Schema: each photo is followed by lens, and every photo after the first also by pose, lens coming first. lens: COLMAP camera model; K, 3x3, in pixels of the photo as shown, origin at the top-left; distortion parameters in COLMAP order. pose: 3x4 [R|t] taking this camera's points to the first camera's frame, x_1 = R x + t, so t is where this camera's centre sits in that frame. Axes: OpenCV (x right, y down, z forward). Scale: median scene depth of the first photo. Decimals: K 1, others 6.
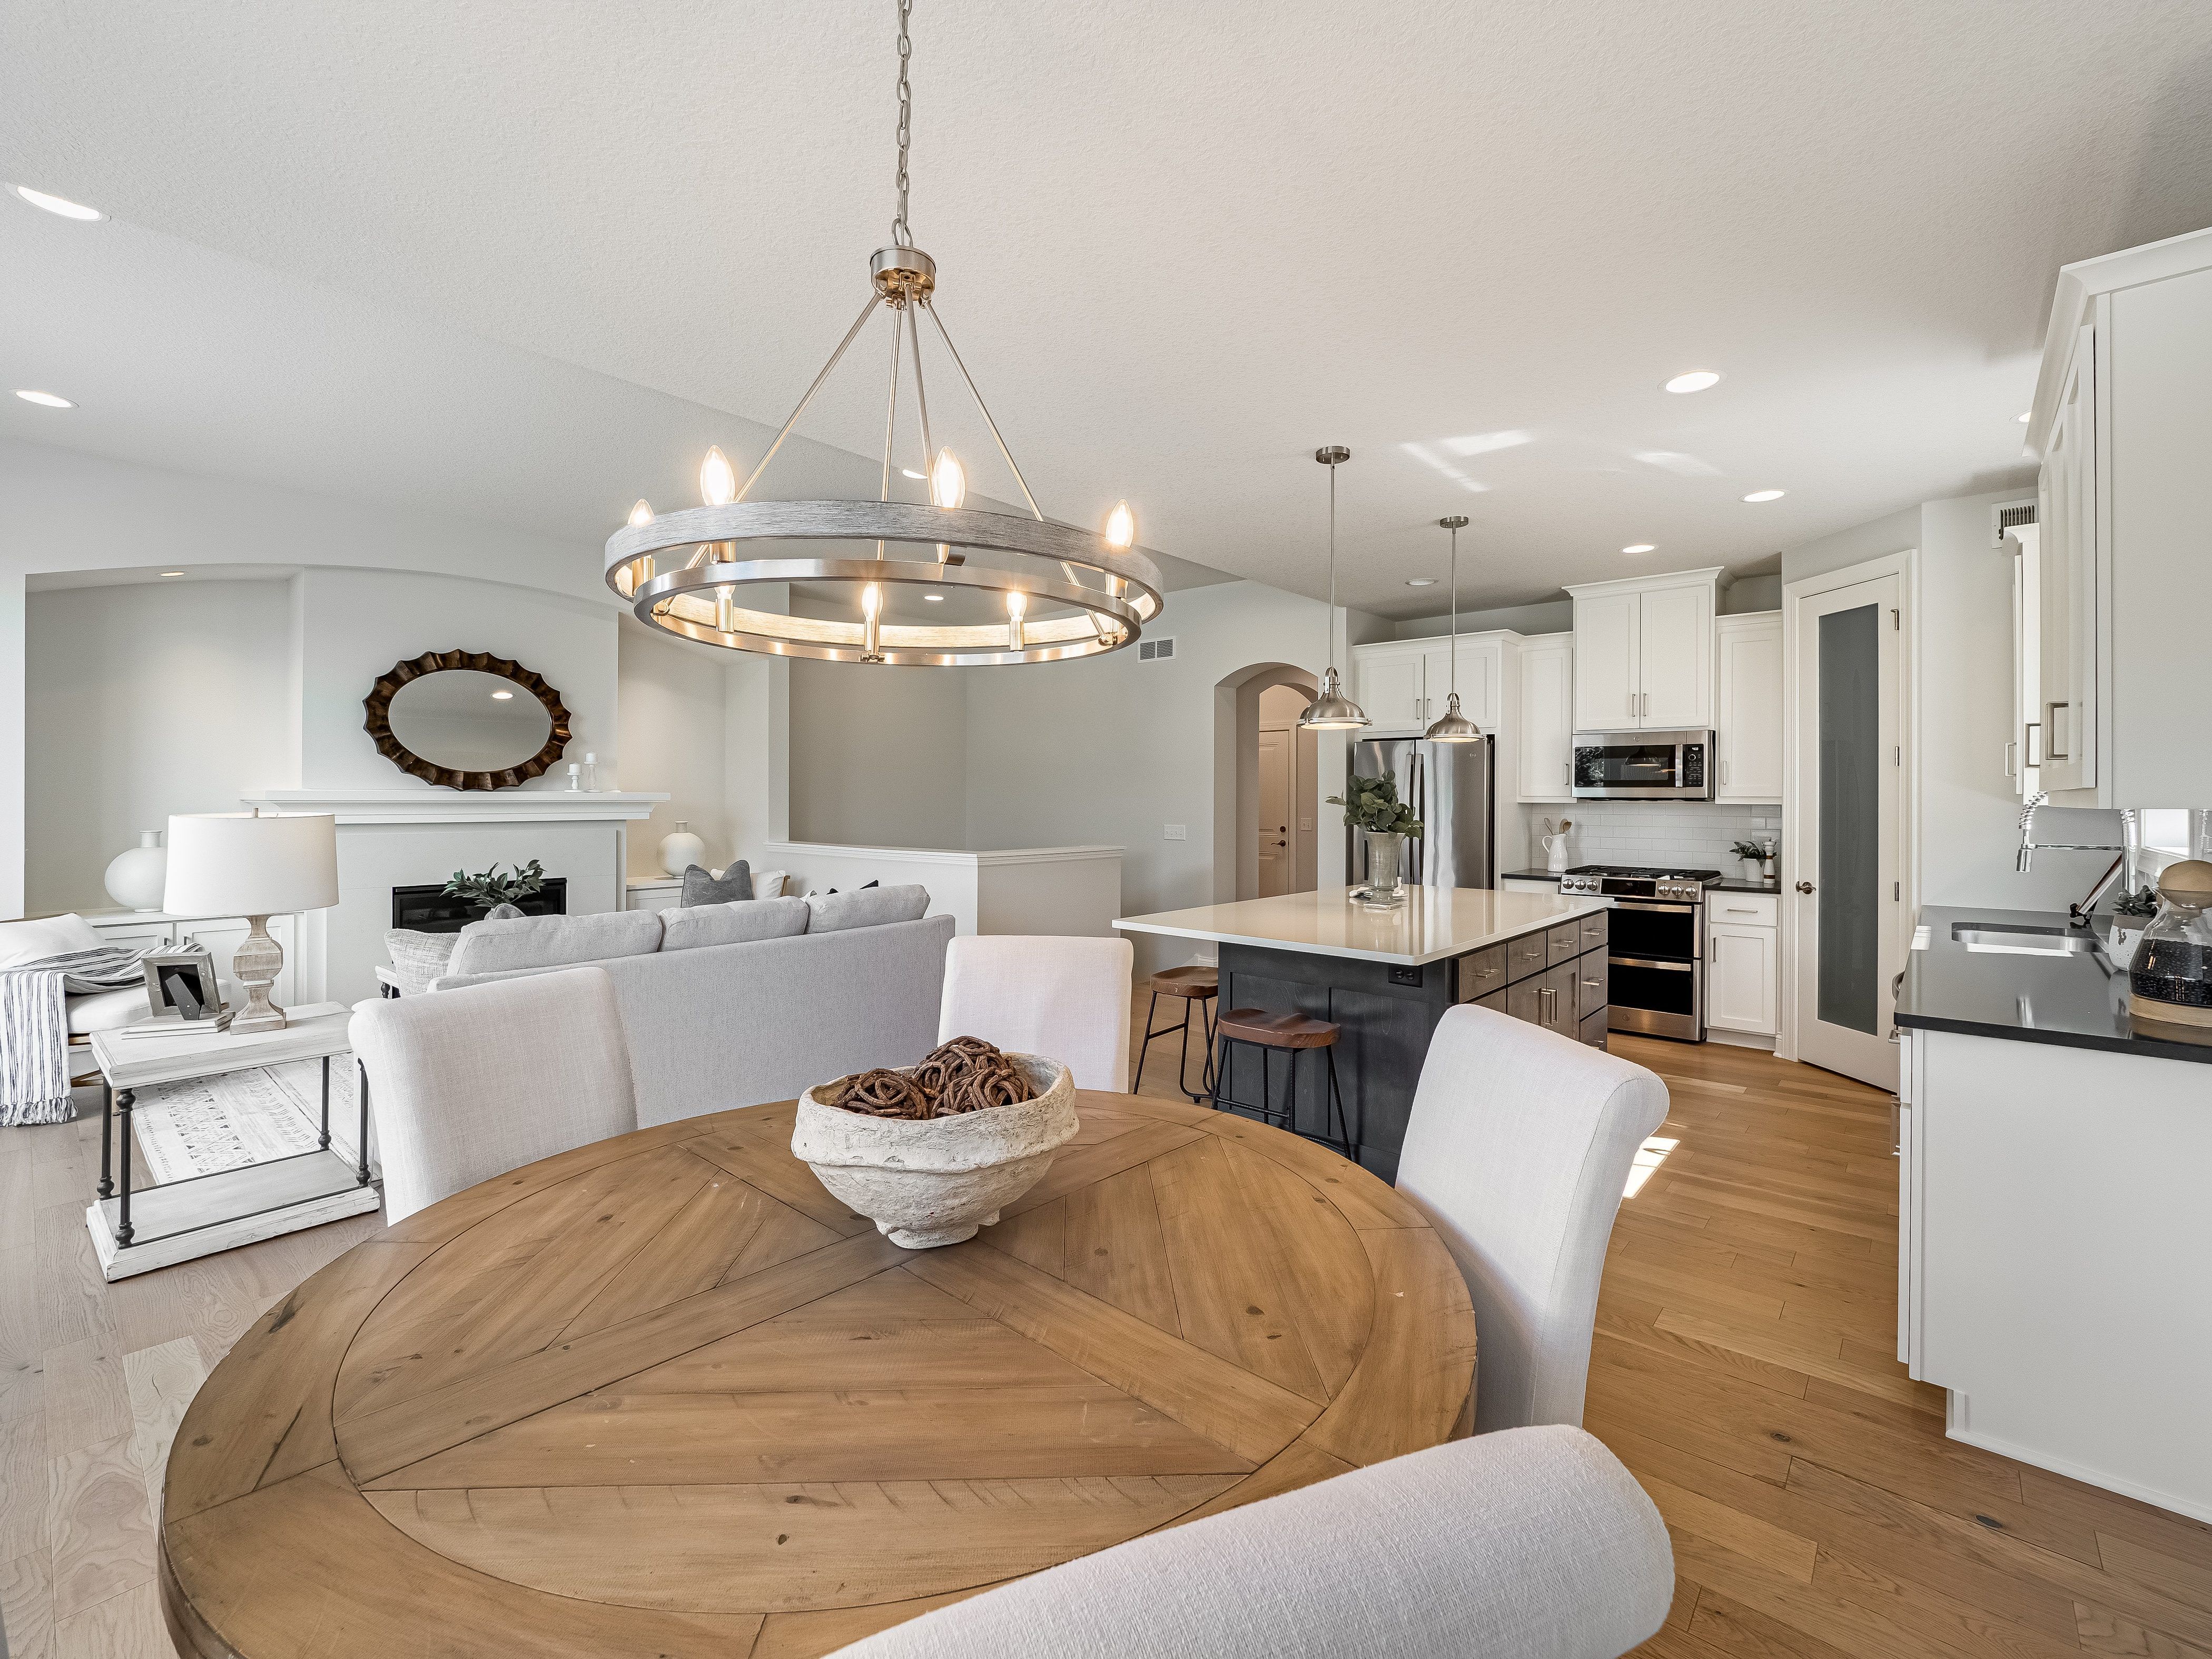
lens RADIAL K [[946.5, 0, 1107.7], [0, 946.5, 810.6], [0, 0, 1]] dist [-0.006078, 0.002311]
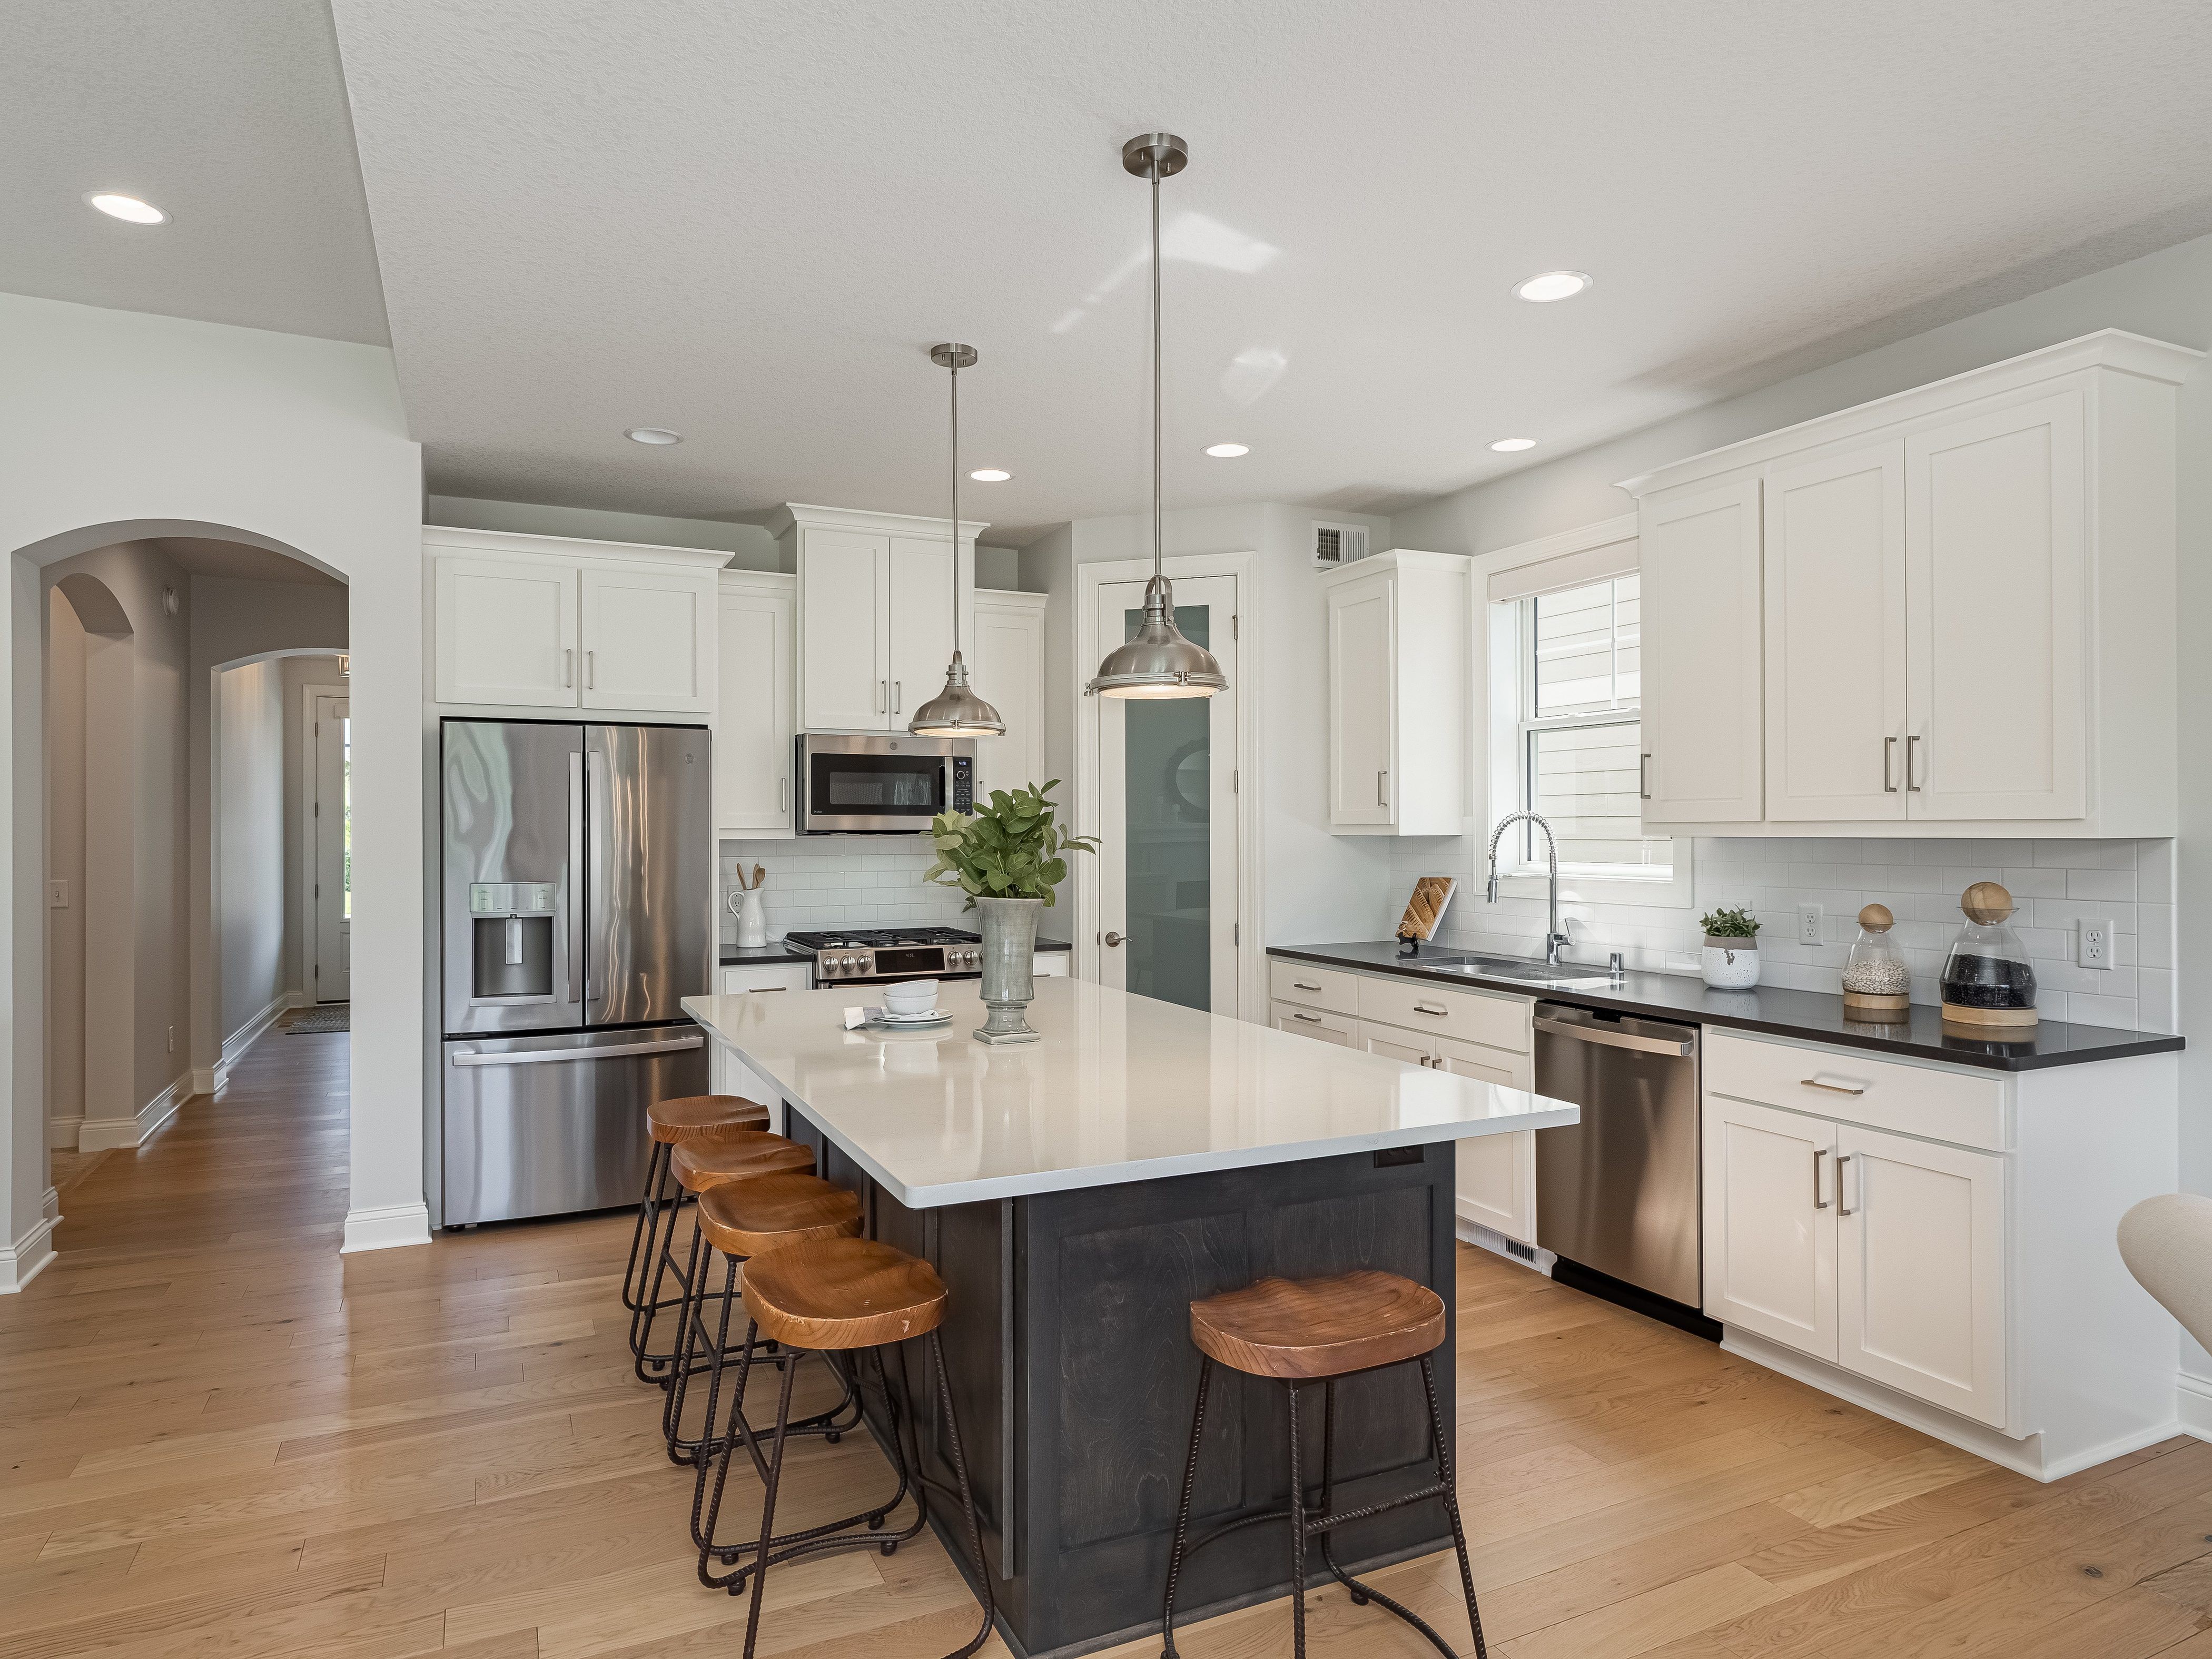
lens RADIAL K [[1300.8, 0, 1113.0], [0, 1300.8, 844.2], [0, 0, 1]] dist [-0.013845, 0.012035]
pose [[0.402665, -0.015906, 0.915209, -0.263576], [0.017694, 0.999797, 0.009591, -0.010320], [-0.915177, 0.012332, 0.402864, 0.487246]]
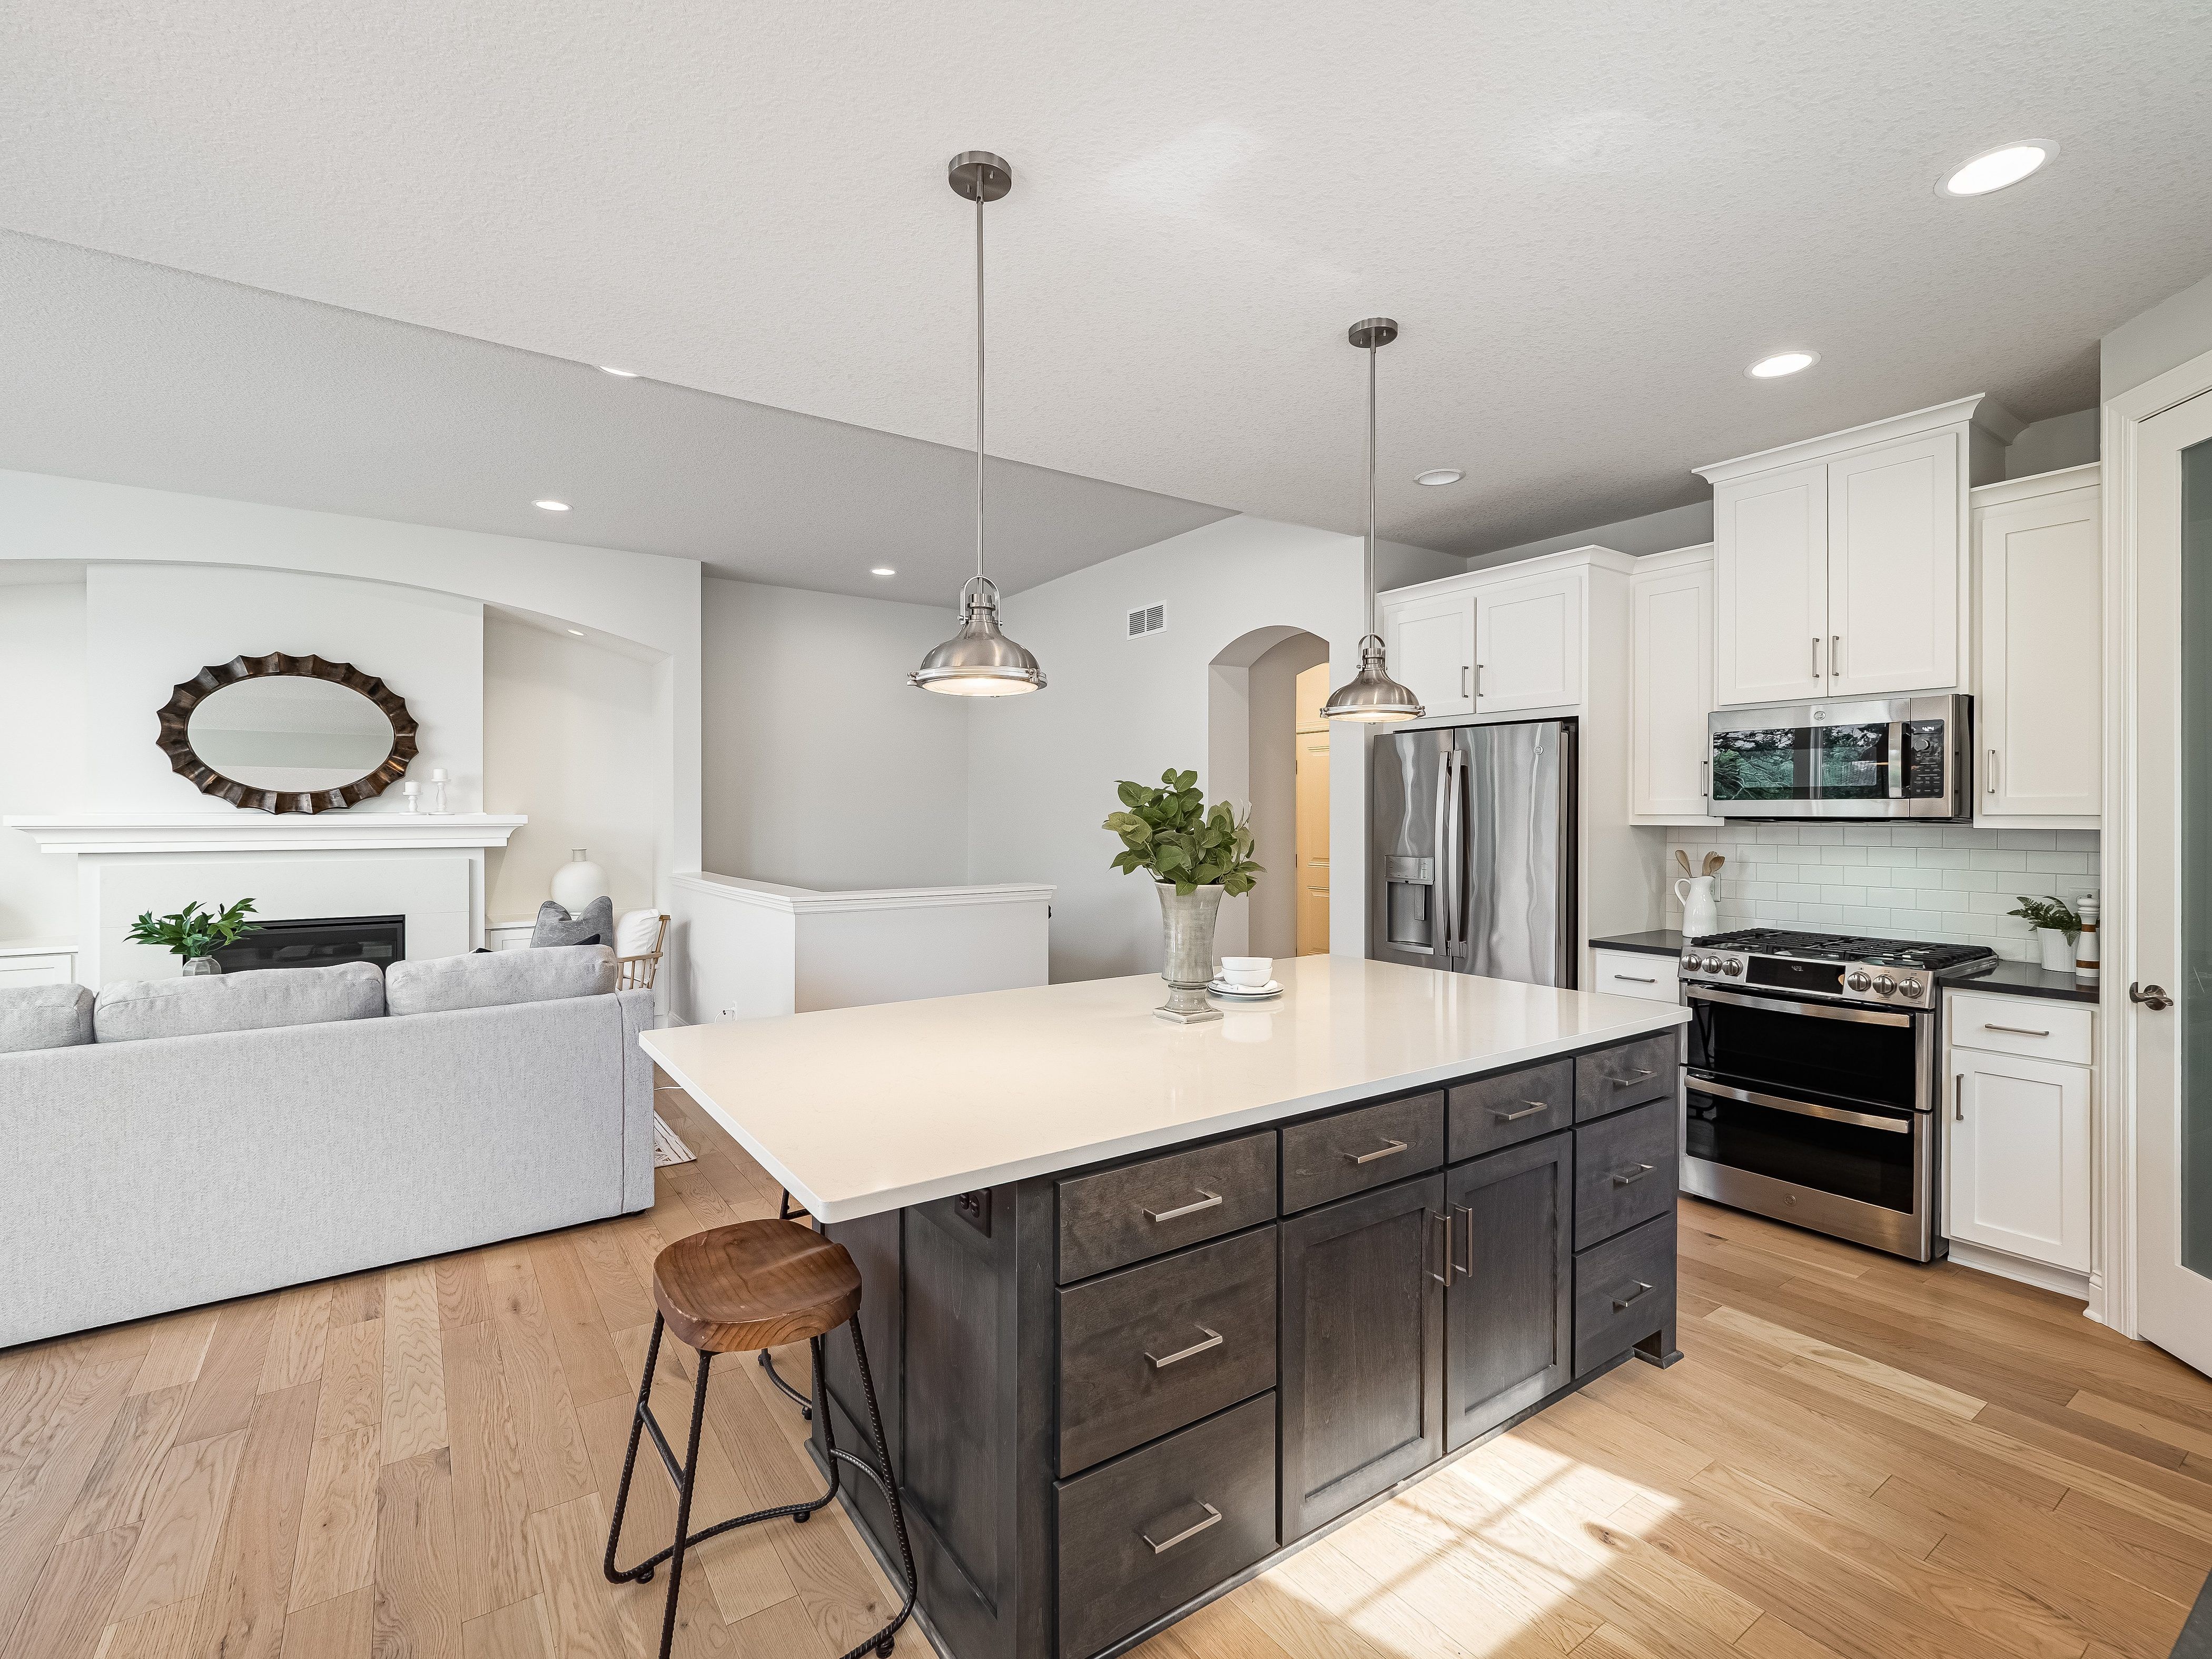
lens RADIAL K [[1025.5, 0, 1114.4], [0, 1025.5, 812.3], [0, 0, 1]] dist [-0.004371, 0.001445]
pose [[0.966015, -0.004784, -0.258443, 0.318939], [0.000489, 0.999861, -0.016678, -0.006782], [0.258487, 0.015984, 0.965883, 0.300042]]
